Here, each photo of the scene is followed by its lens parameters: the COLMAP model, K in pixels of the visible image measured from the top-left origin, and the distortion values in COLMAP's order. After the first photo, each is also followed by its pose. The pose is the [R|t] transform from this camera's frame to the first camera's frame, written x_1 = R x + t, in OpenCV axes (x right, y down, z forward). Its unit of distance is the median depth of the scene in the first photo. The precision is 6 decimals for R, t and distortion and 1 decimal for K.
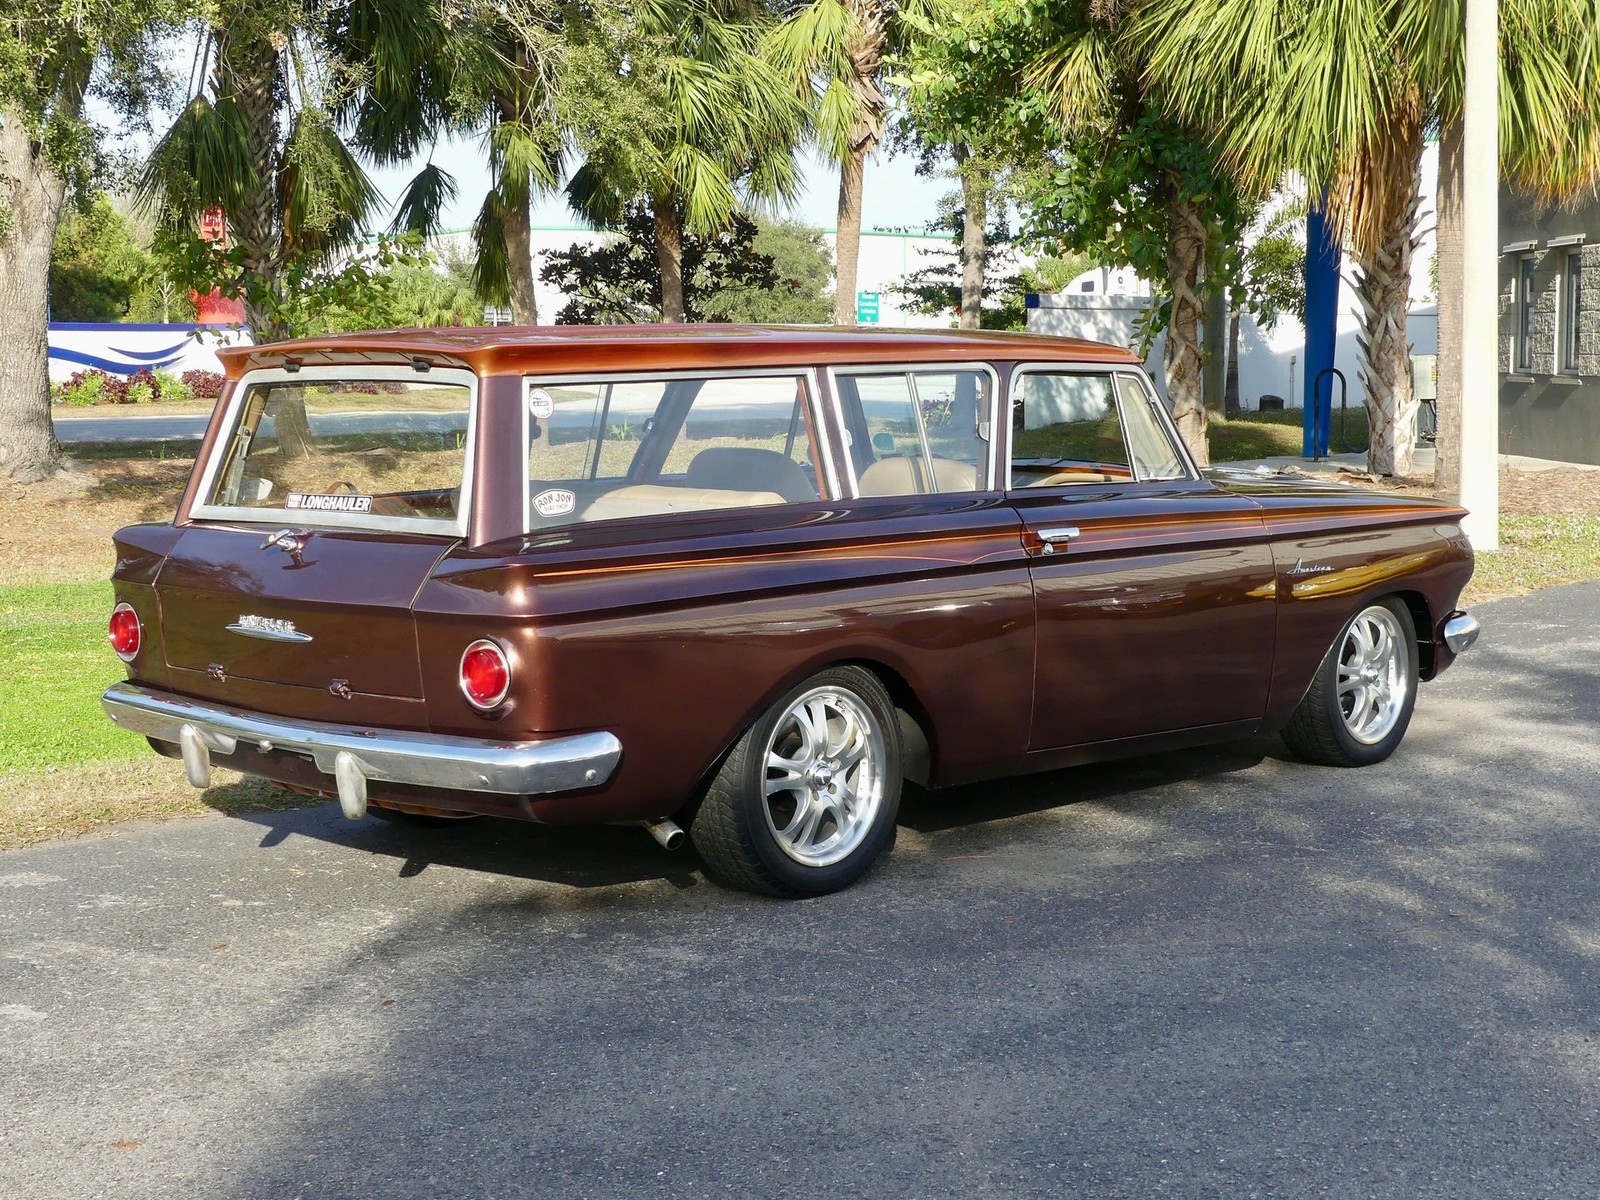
lens RADIAL K [[2638.2, 0, 739.6], [0, 2638.2, 659.6], [0, 0, 1]] dist [-0.022536, 0.000000]
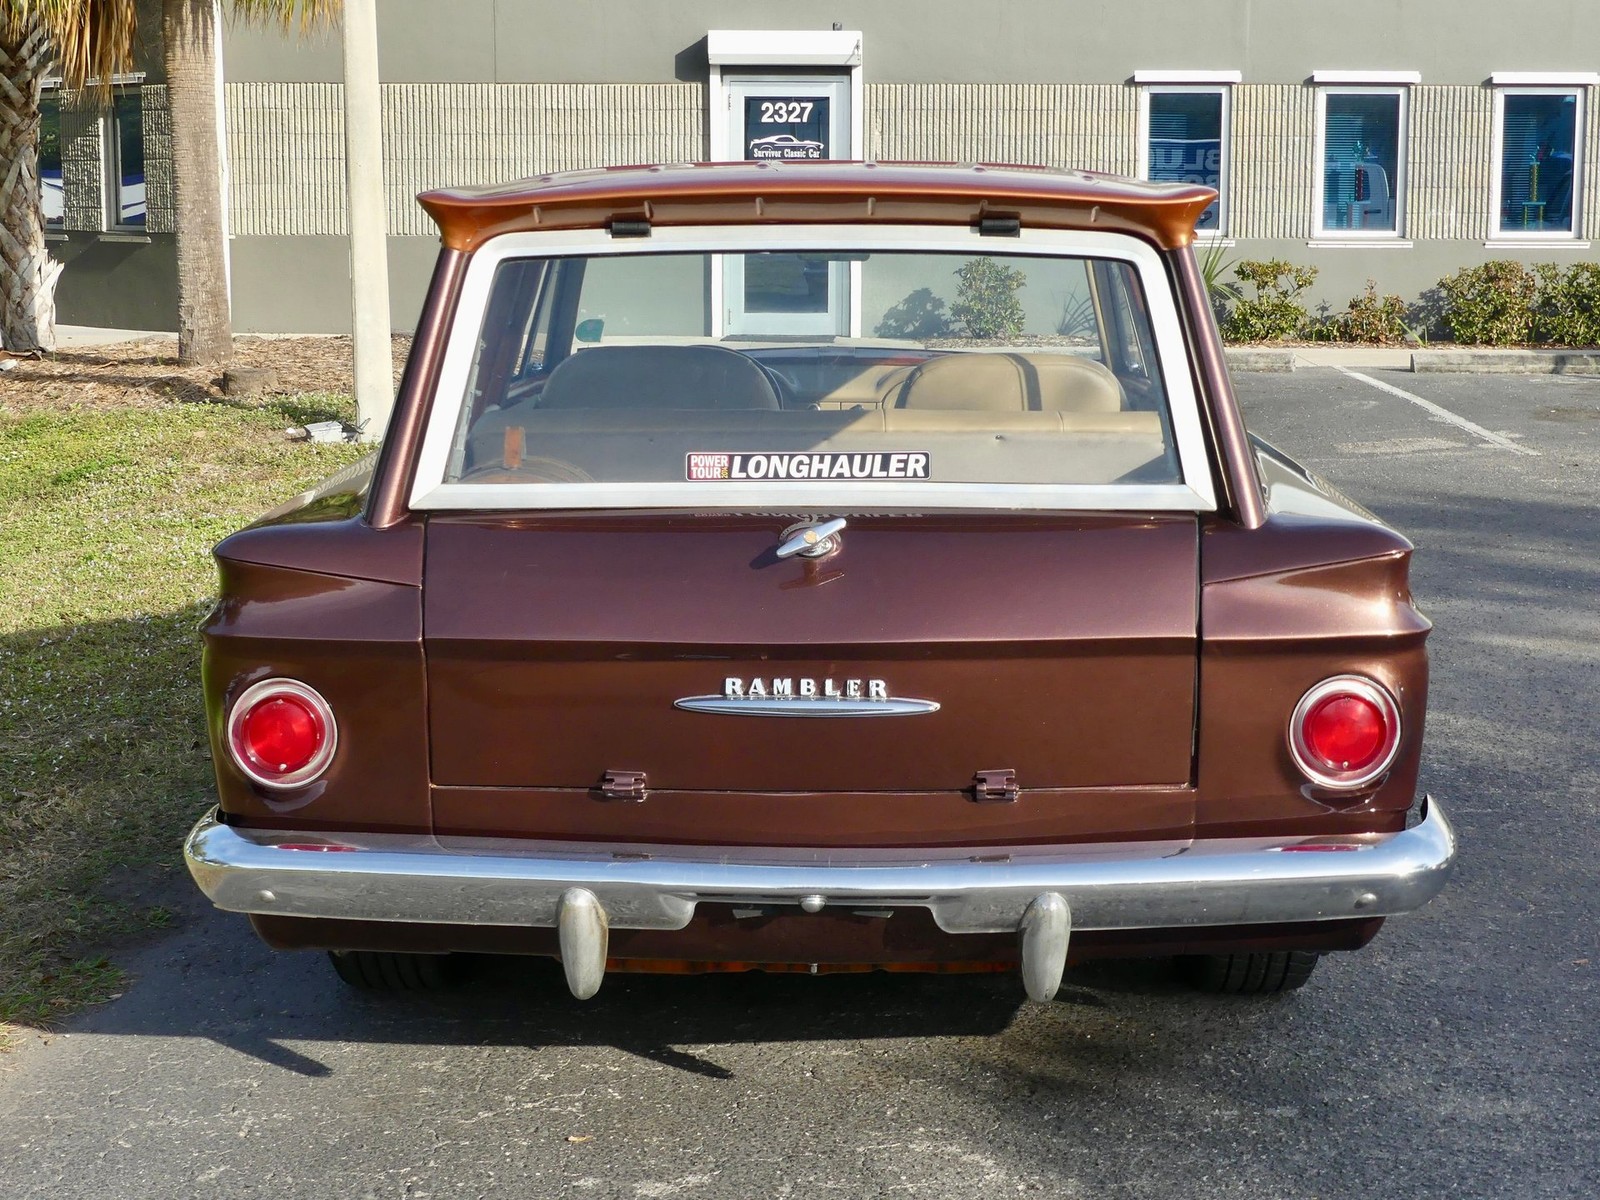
lens RADIAL K [[2738.0, 0, 823.7], [0, 2738.0, 680.1], [0, 0, 1]] dist [-0.029353, 0.000000]
pose [[0.723236, -0.113228, 0.681256, -0.509681], [0.075016, 0.993511, 0.085488, -0.057826], [-0.686515, -0.010723, 0.727037, 0.510924]]
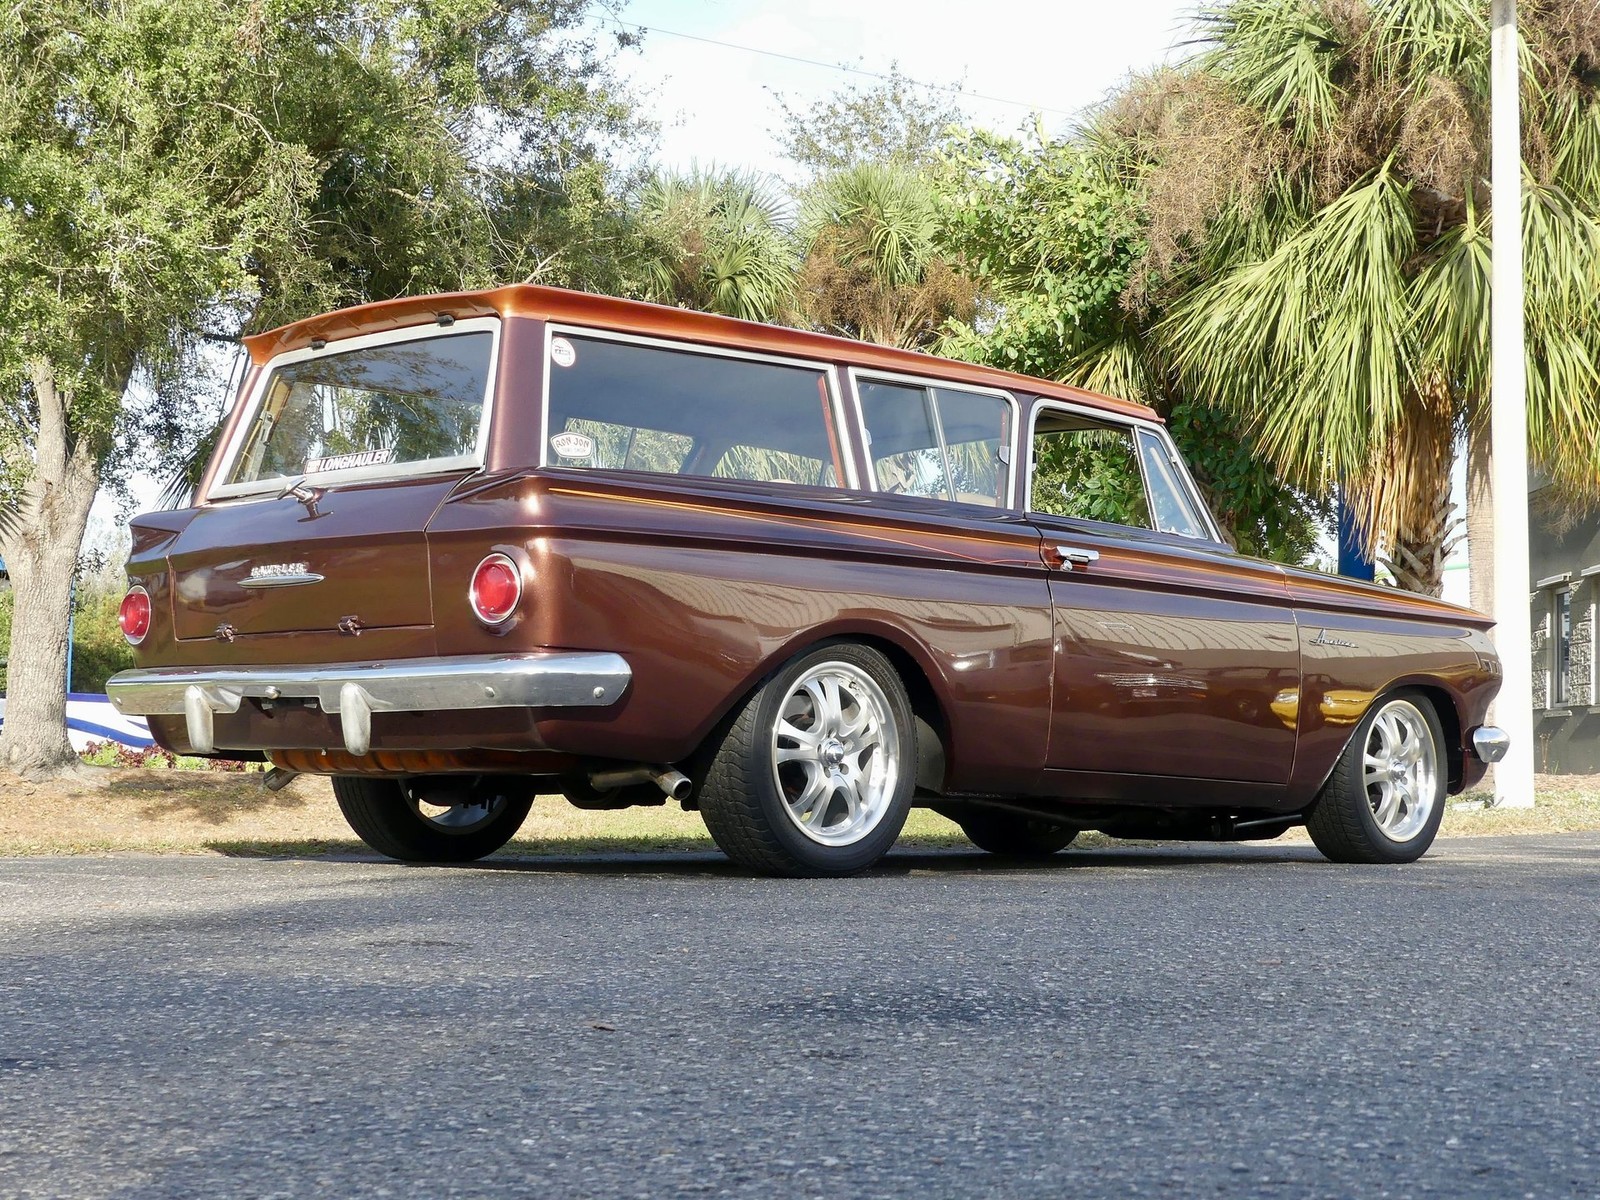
lens RADIAL K [[2711.0, 0, 745.9], [0, 2711.0, 633.4], [0, 0, 1]] dist [-0.025868, 0.000000]
pose [[0.999616, 0.025855, -0.010009, 0.006832], [-0.027212, 0.984075, -0.175660, 0.164069], [0.005308, 0.175865, 0.984400, -0.001485]]
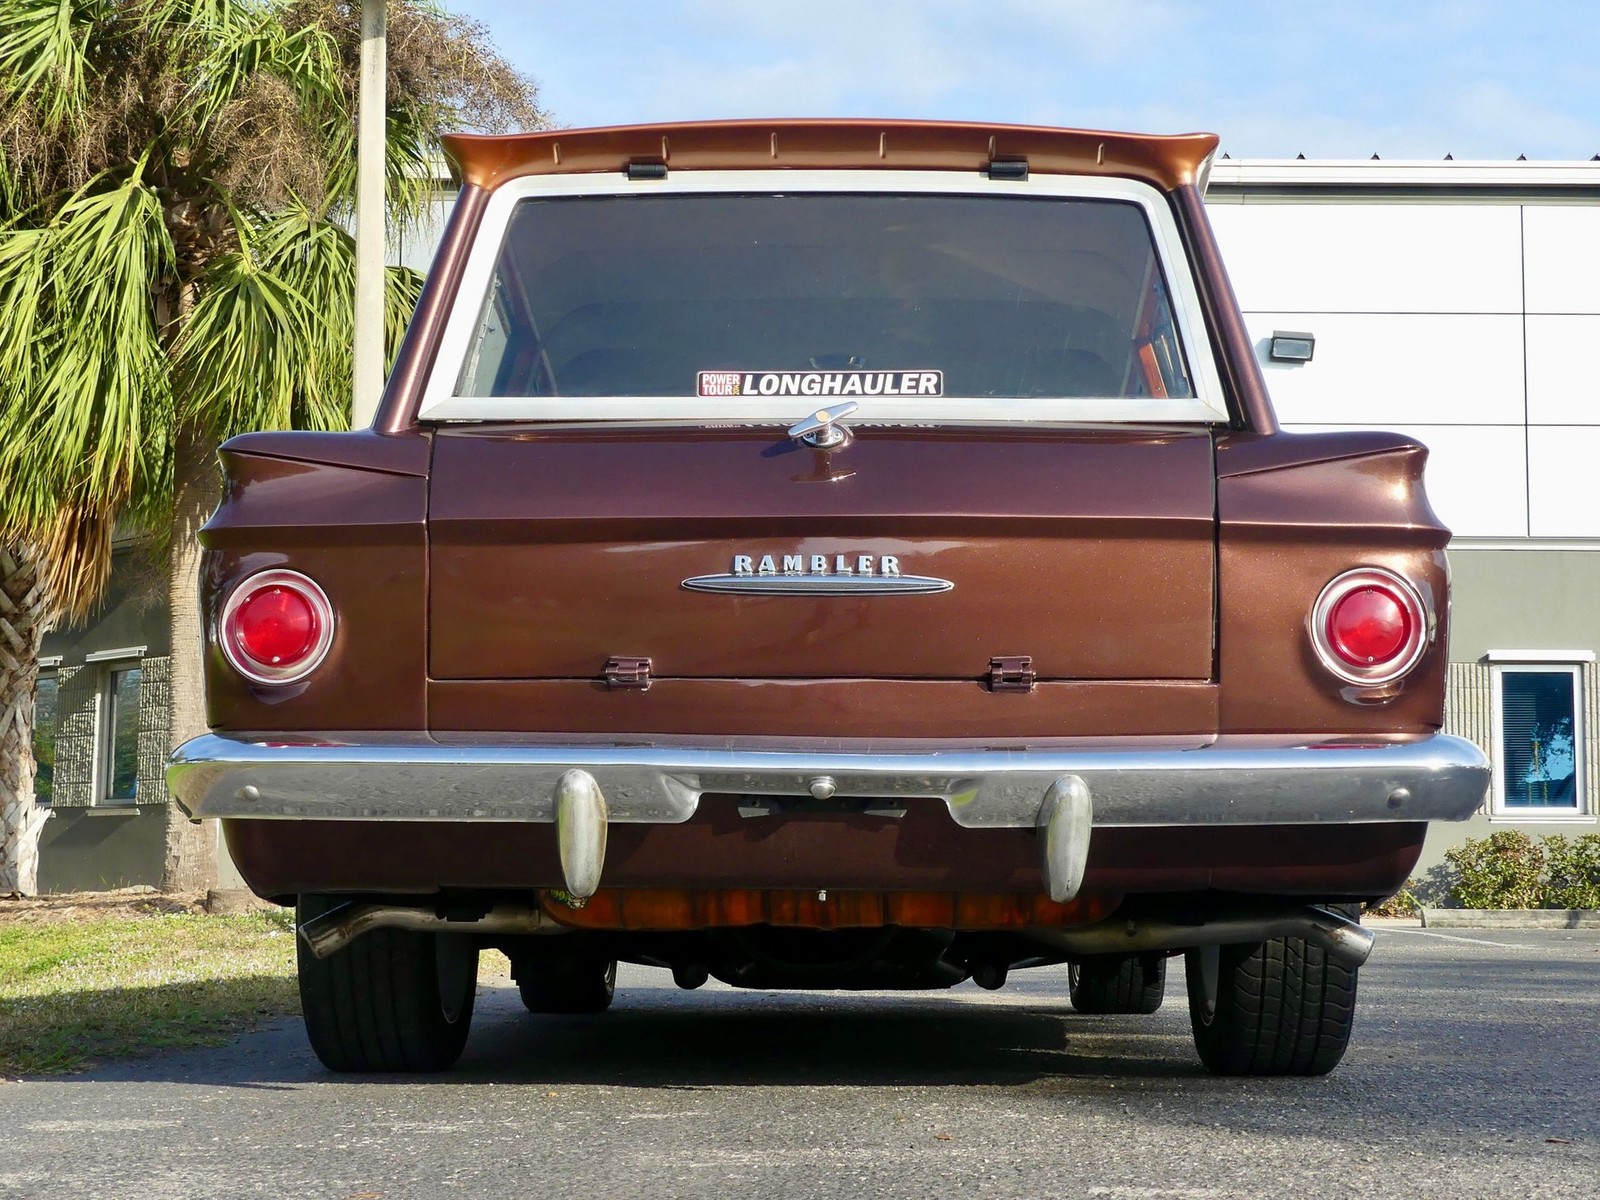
lens RADIAL K [[2806.6, 0, 838.9], [0, 2806.6, 616.8], [0, 0, 1]] dist [-0.033376, 0.000000]
pose [[0.718221, 0.087832, 0.690249, -0.514431], [0.069649, 0.977944, -0.196911, 0.099465], [-0.692320, 0.189501, 0.696263, 0.526820]]
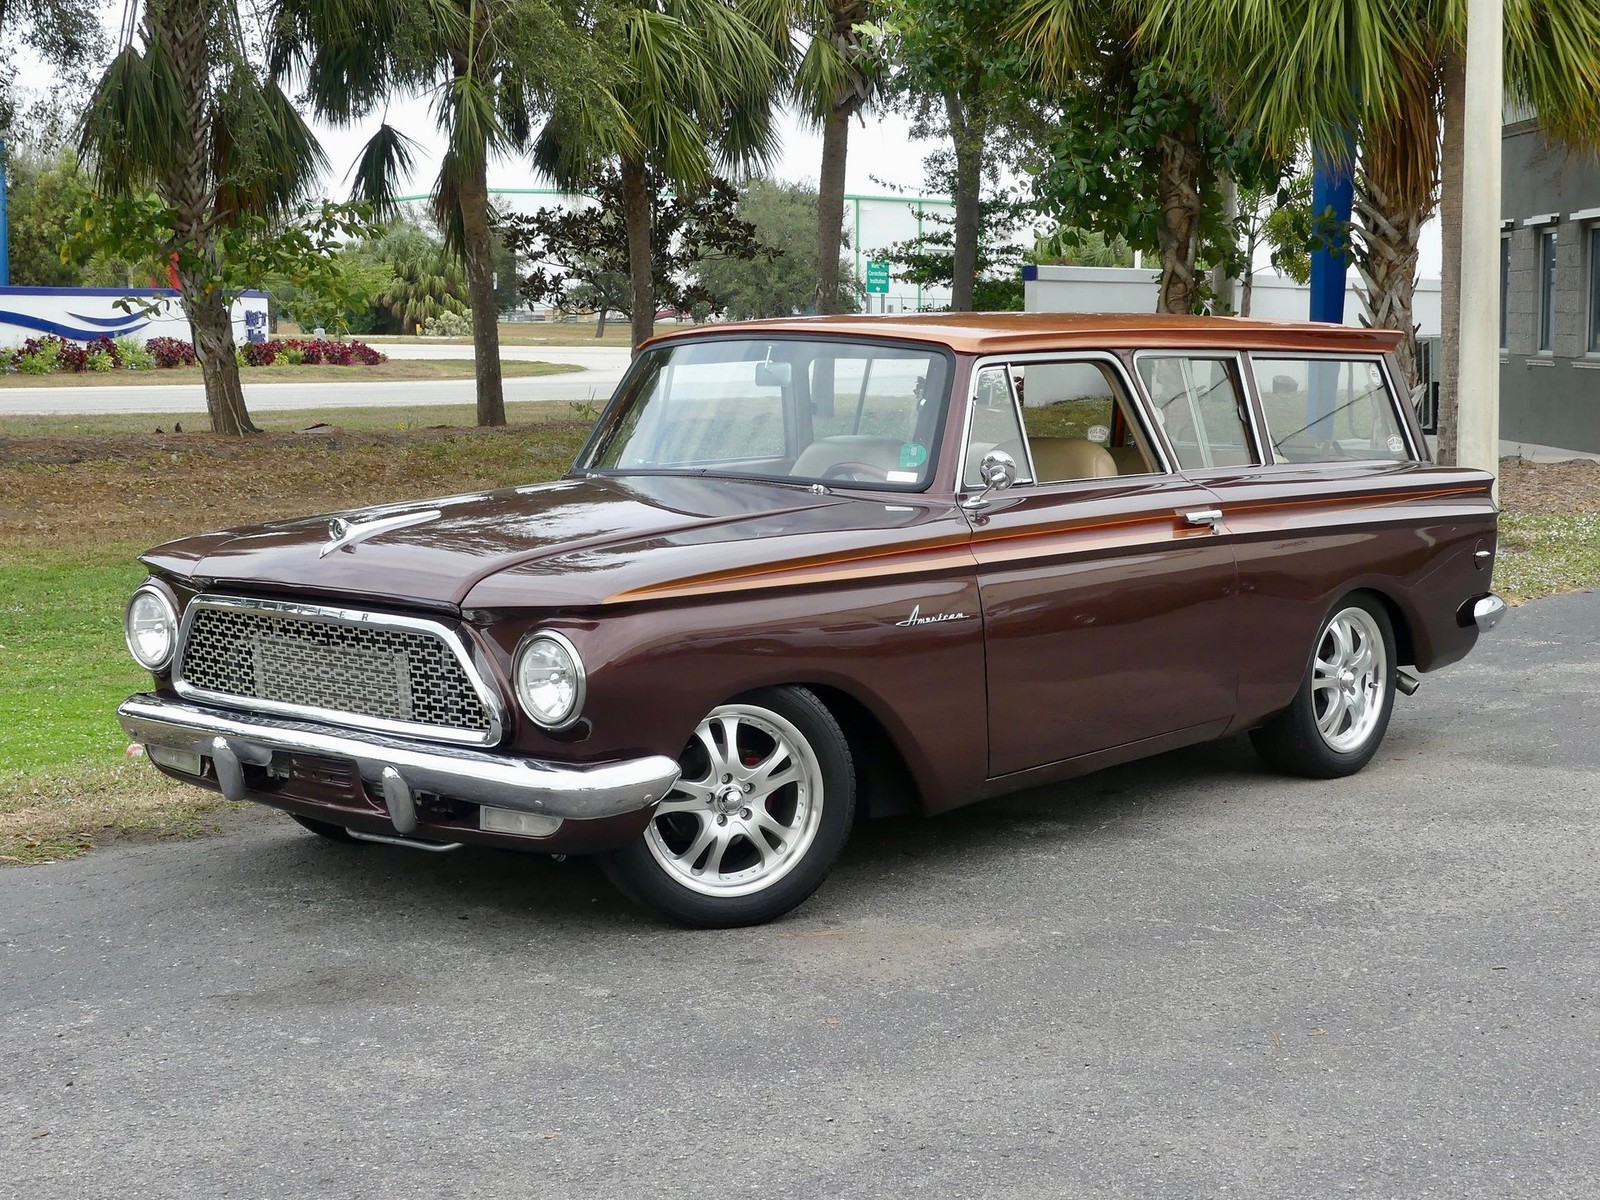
lens RADIAL K [[2738.0, 0, 779.4], [0, 2738.0, 671.0], [0, 0, 1]] dist [-0.029353, 0.000000]
pose [[0.999936, 0.007768, 0.008177, 0.068483], [-0.007855, 0.999913, 0.010640, -0.019303], [-0.008094, -0.010704, 0.999910, 0.119424]]
